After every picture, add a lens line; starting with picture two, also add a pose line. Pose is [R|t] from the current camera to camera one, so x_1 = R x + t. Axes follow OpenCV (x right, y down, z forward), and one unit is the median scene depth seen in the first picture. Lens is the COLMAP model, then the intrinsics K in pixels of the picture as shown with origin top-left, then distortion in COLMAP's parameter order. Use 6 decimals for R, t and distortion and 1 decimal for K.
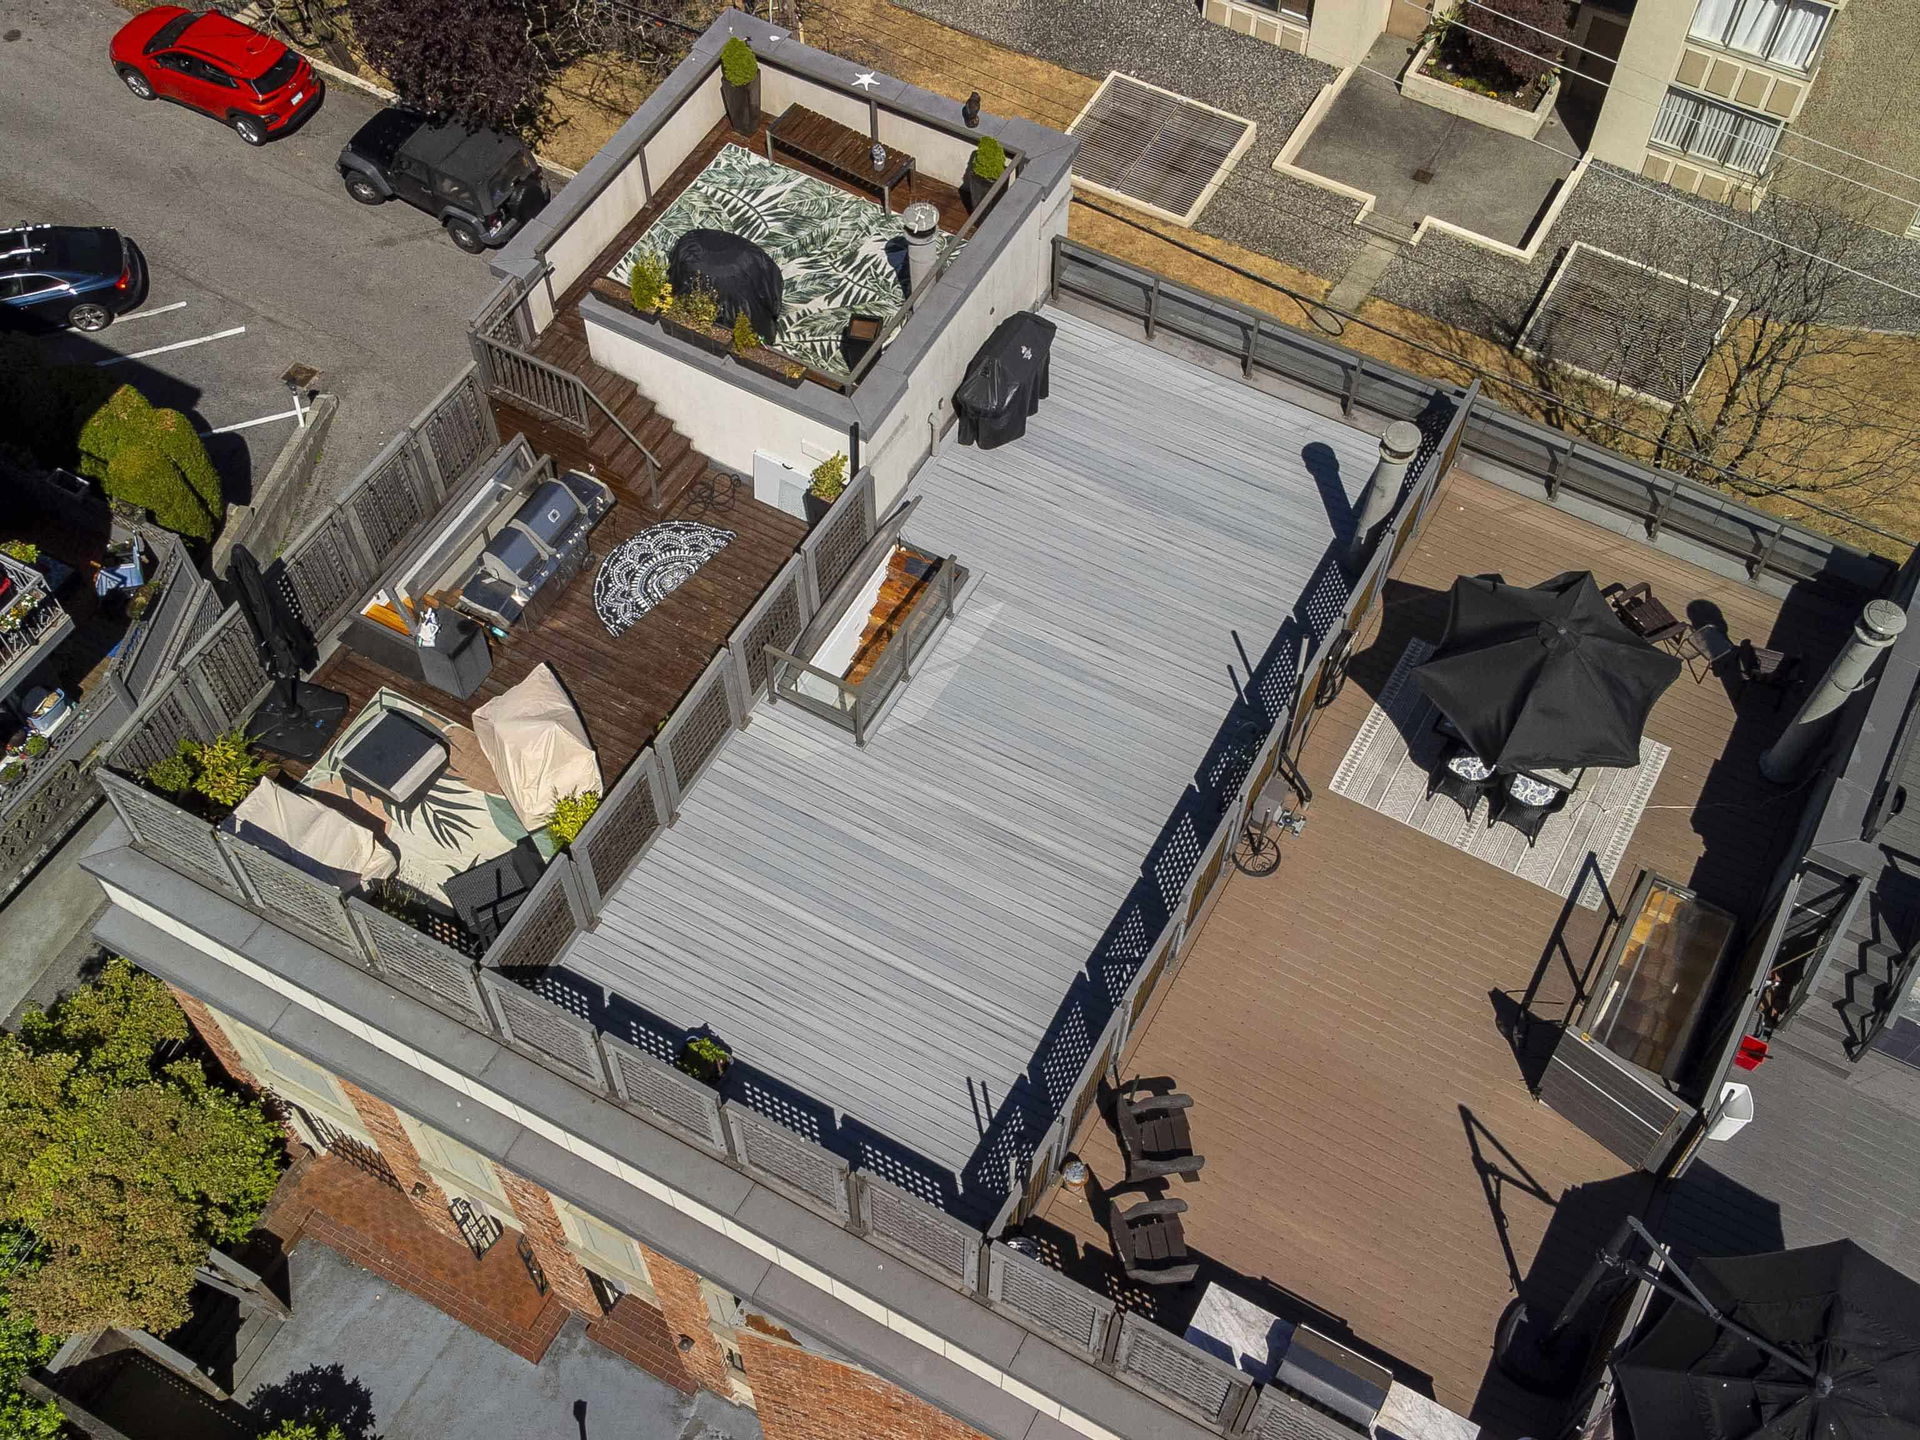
lens RADIAL K [[2177.1, 0, 960.0], [0, 2177.1, 720.0], [0, 0, 1]] dist [0.045921, 0.009187]
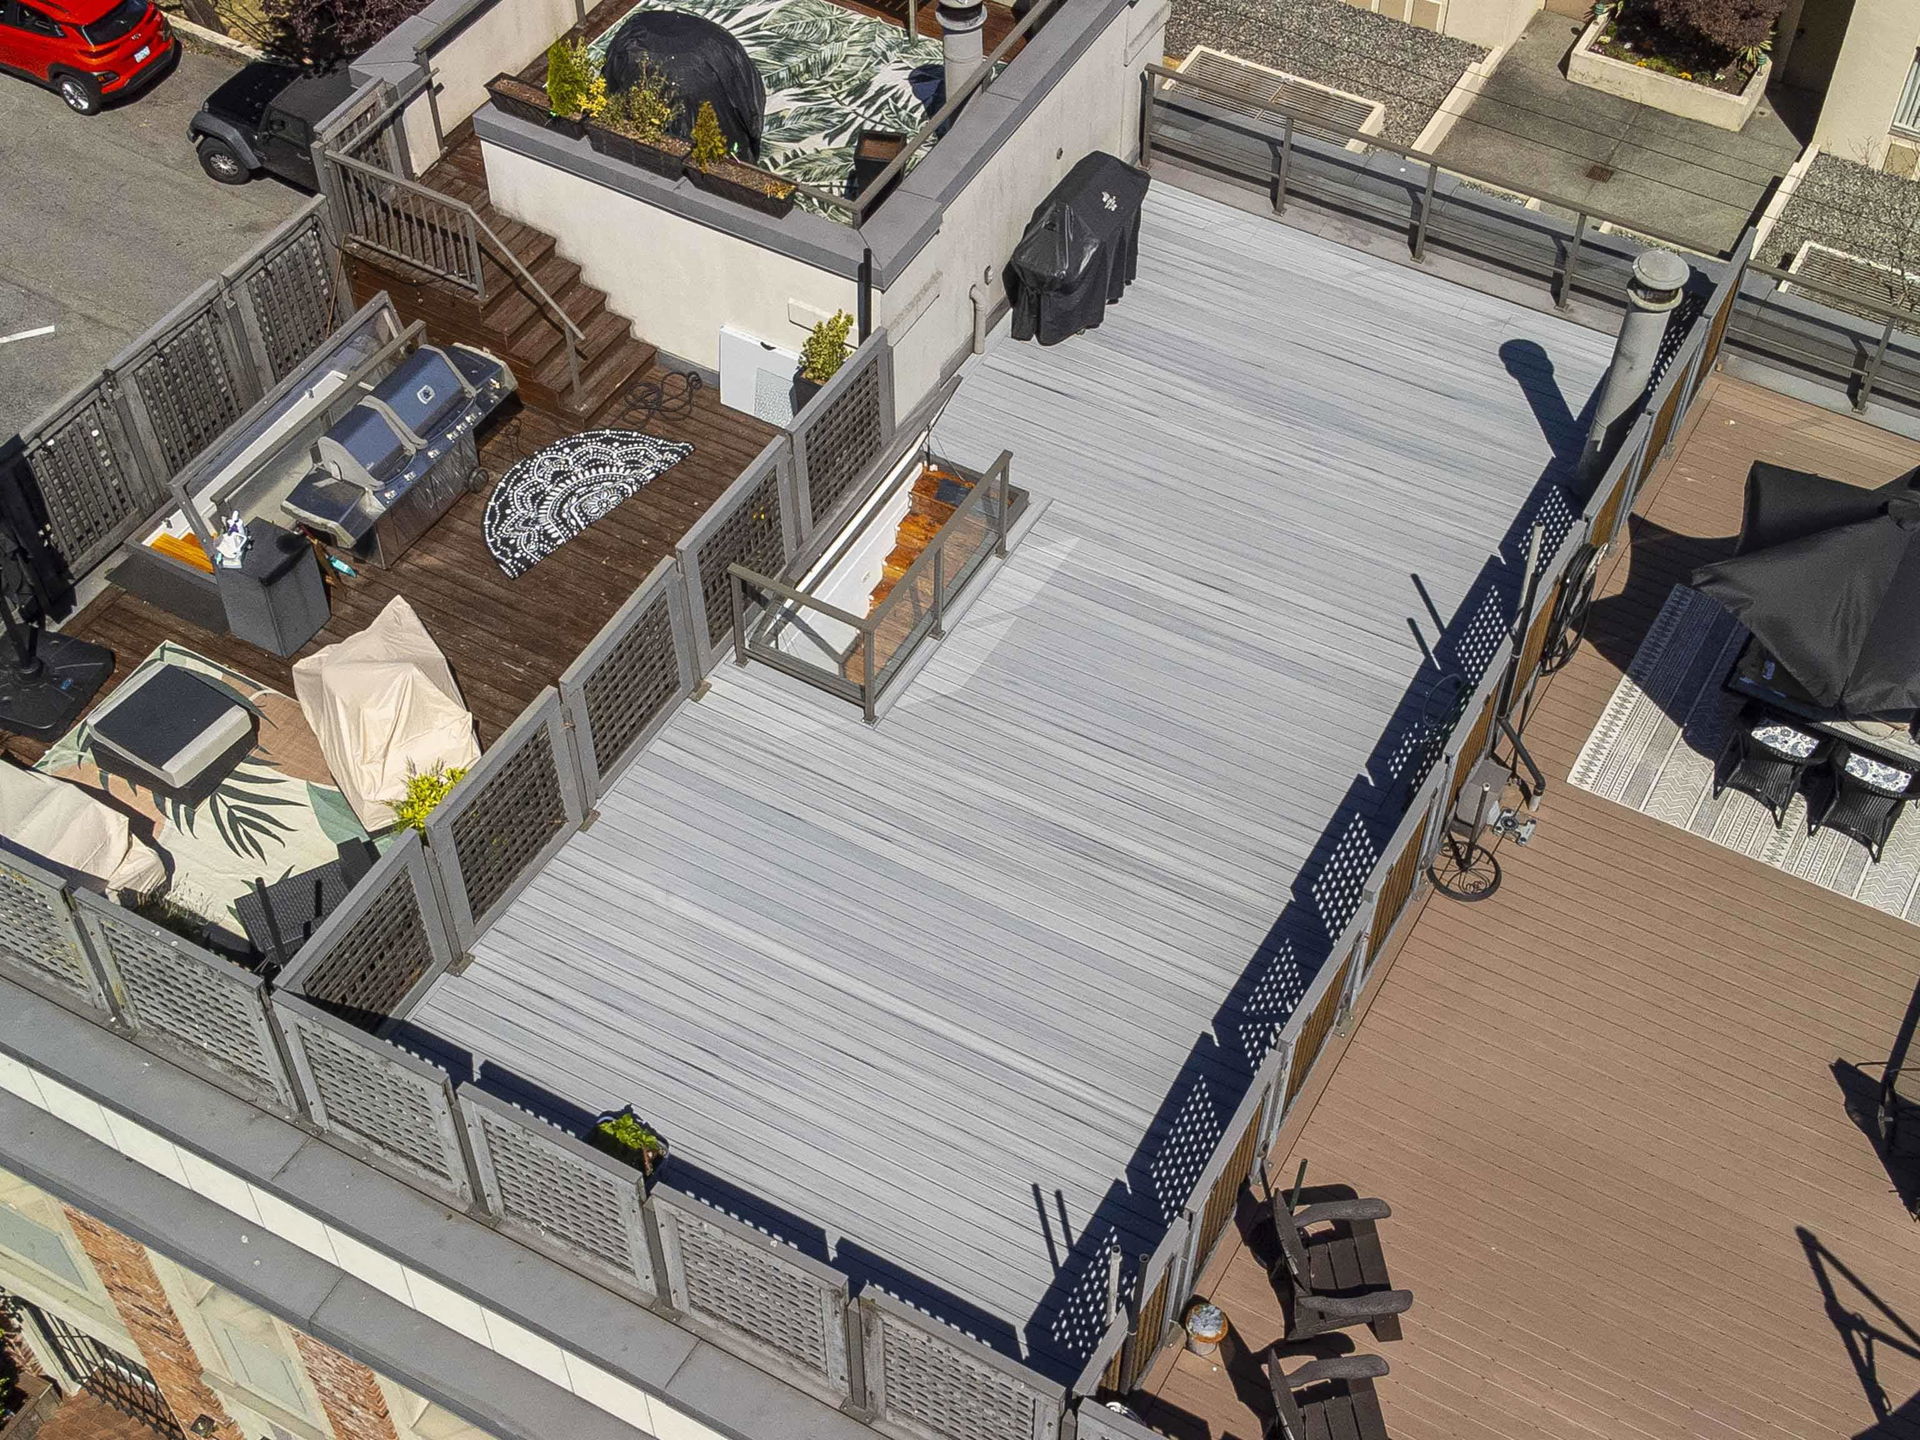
lens RADIAL K [[2612.6, 0, 1001.0], [0, 2612.6, 724.2], [0, 0, 1]] dist [0.046819, -0.064114]
pose [[0.999983, 0.001716, 0.005578, -0.009529], [-0.000999, 0.992000, -0.126232, 0.112680], [-0.005750, 0.126224, 0.991985, 0.192901]]
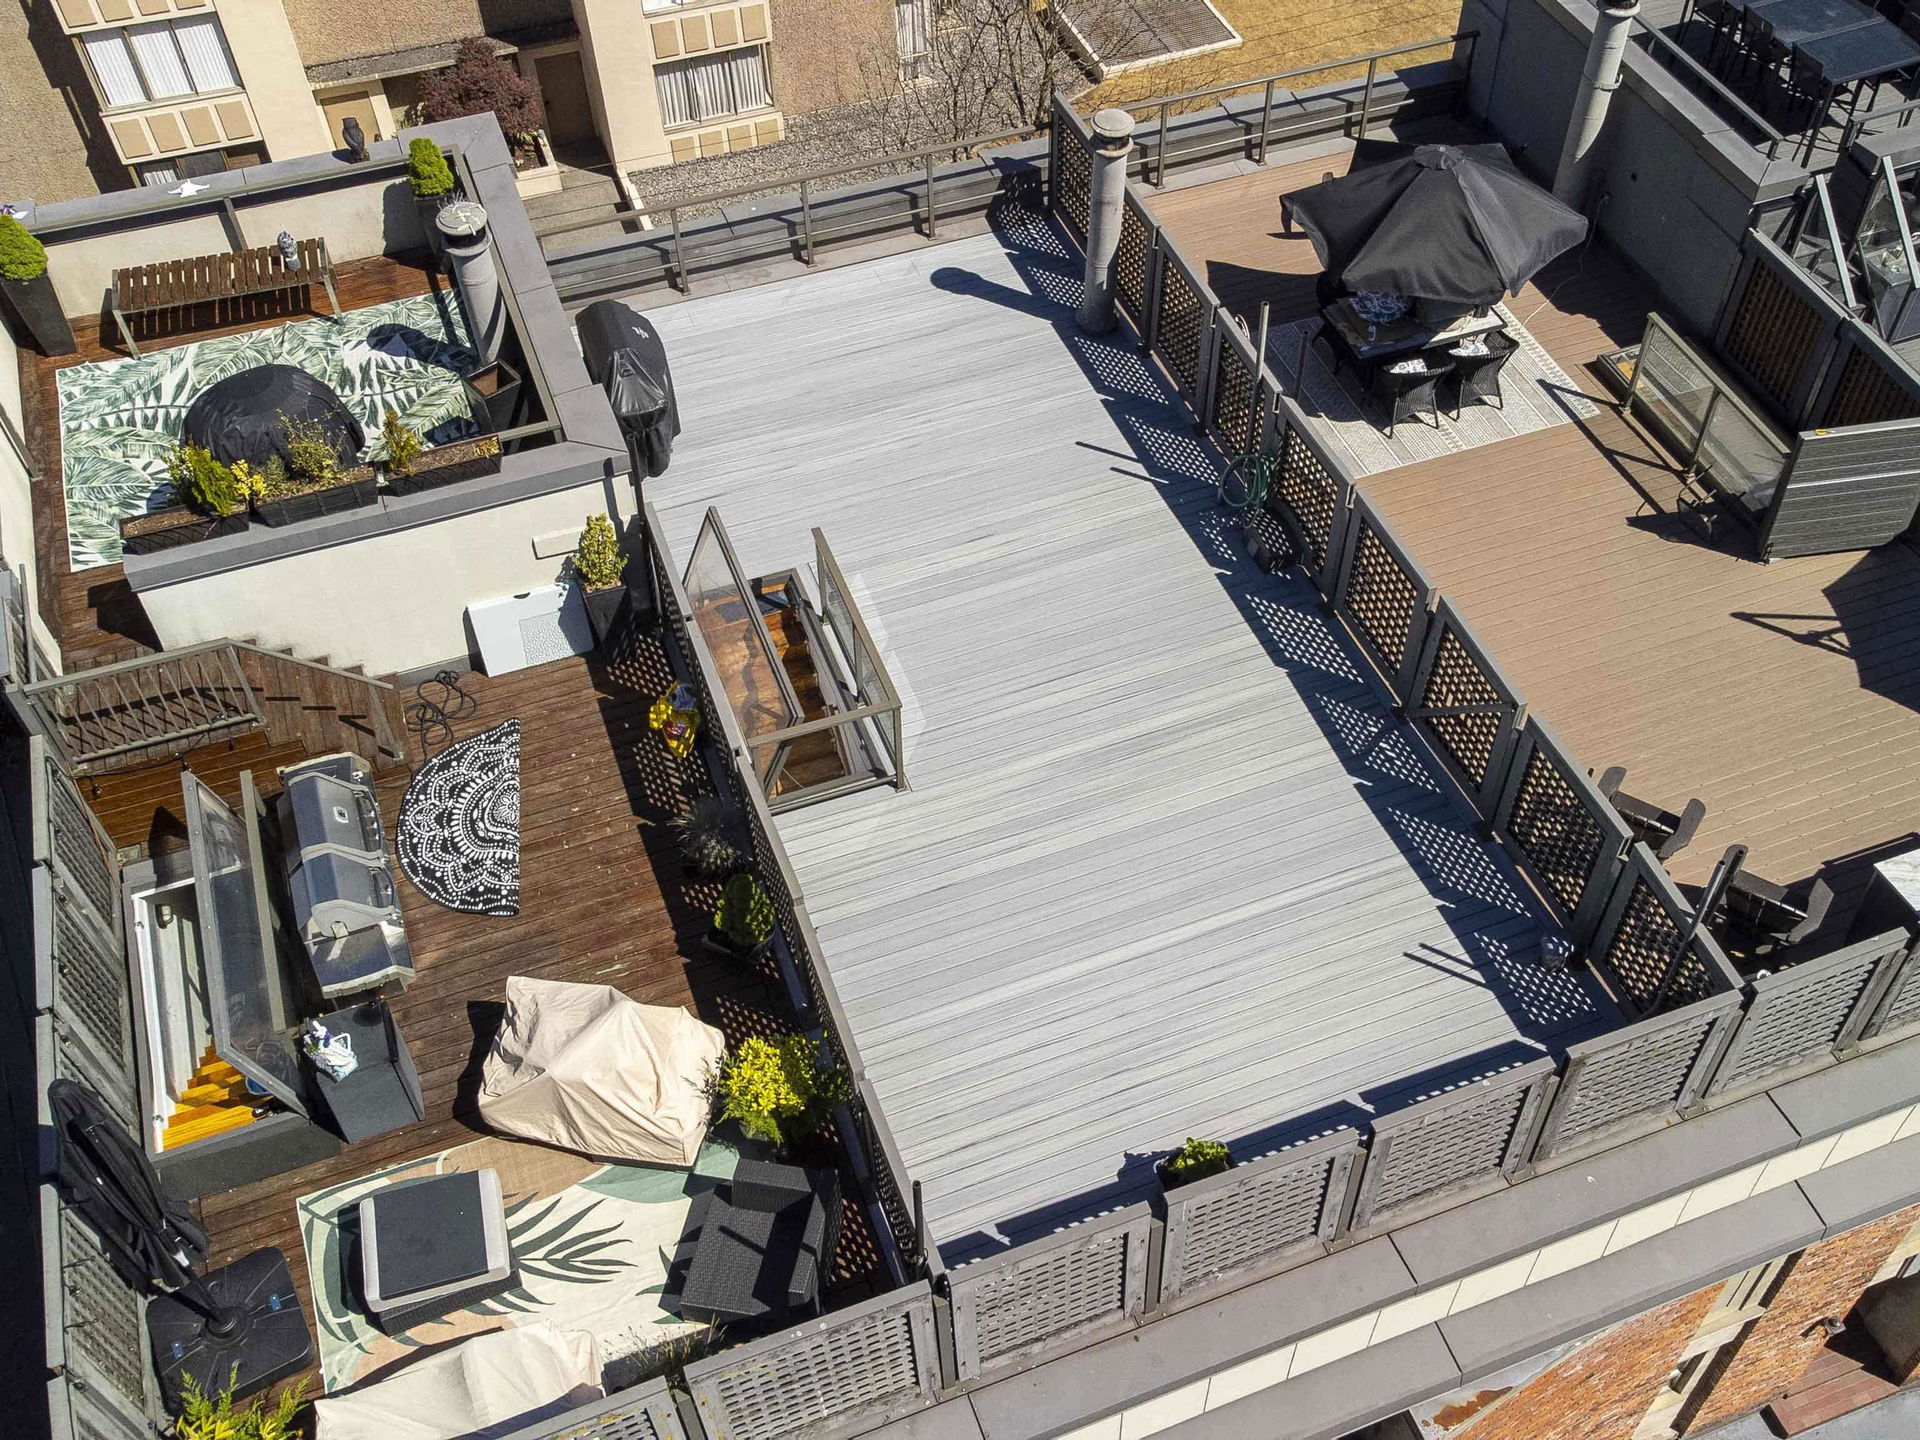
lens RADIAL K [[1988.0, 0, 1034.6], [0, 1988.0, 671.1], [0, 0, 1]] dist [0.017819, 0.021538]
pose [[0.640452, -0.572651, 0.511755, -0.331402], [0.641045, 0.765572, 0.054414, -0.026152], [-0.422945, 0.293209, 0.857407, 0.389653]]
